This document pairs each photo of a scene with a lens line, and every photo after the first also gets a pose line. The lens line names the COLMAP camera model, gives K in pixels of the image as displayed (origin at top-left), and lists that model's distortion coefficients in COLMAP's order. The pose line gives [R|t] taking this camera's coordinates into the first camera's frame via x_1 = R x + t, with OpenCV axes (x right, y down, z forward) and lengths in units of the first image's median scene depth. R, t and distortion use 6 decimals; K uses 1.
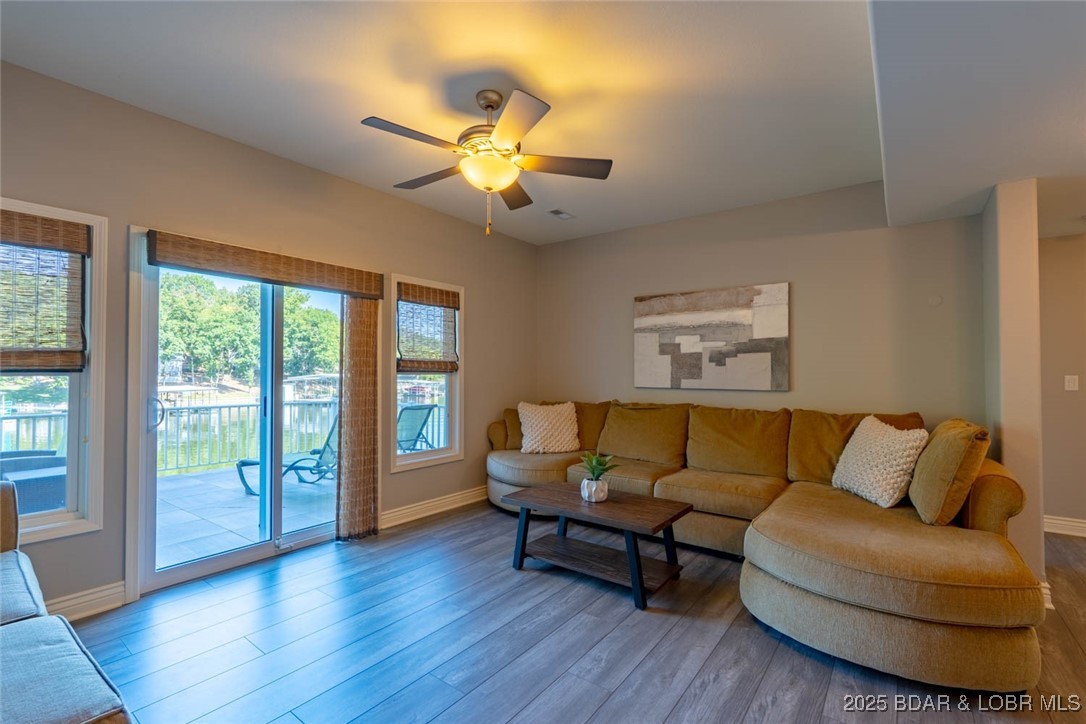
lens RADIAL K [[479.3, 0, 543.0], [0, 479.3, 362.0], [0, 0, 1]] dist [-0.001939, -0.000133]
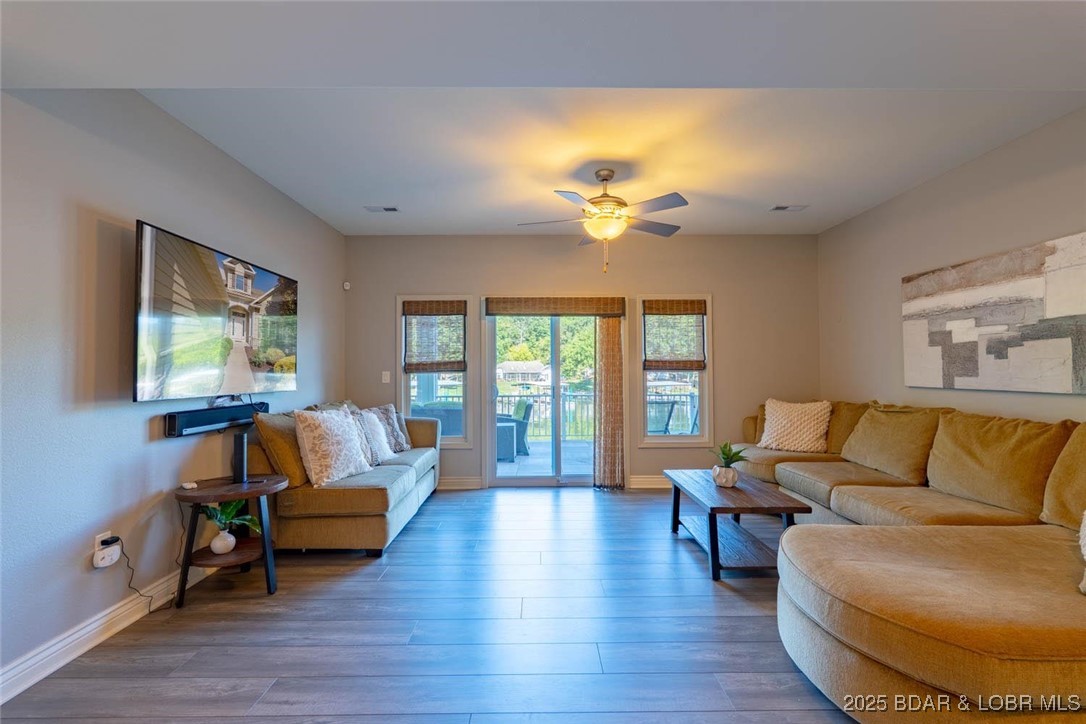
lens RADIAL K [[479.3, 0, 543.0], [0, 479.3, 362.0], [0, 0, 1]] dist [-0.001939, -0.000133]
pose [[0.607703, -0.019839, -0.793916, 0.536118], [0.023917, 0.999692, -0.006674, 0.001235], [0.793804, -0.014932, 0.607990, 0.001711]]
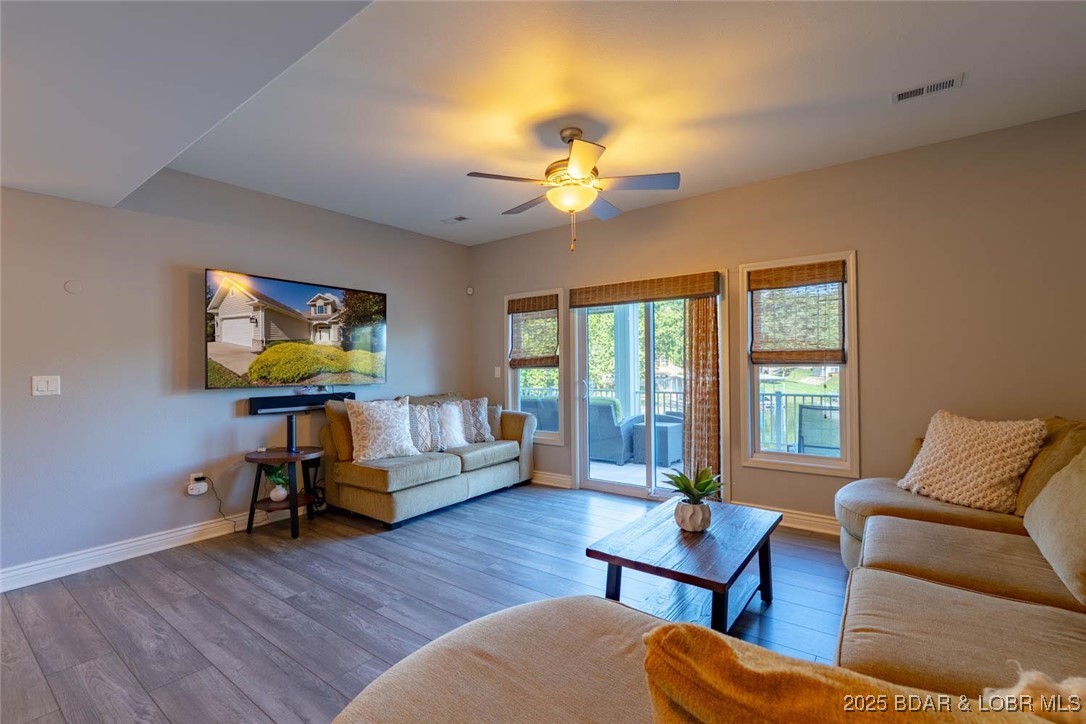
lens RADIAL K [[486.1, 0, 544.5], [0, 486.1, 362.2], [0, 0, 1]] dist [0.000643, -0.000709]
pose [[0.000358, -0.011284, -0.999936, 0.660687], [0.032454, 0.999410, -0.011266, 0.013749], [0.999473, -0.032448, 0.000724, 0.561485]]
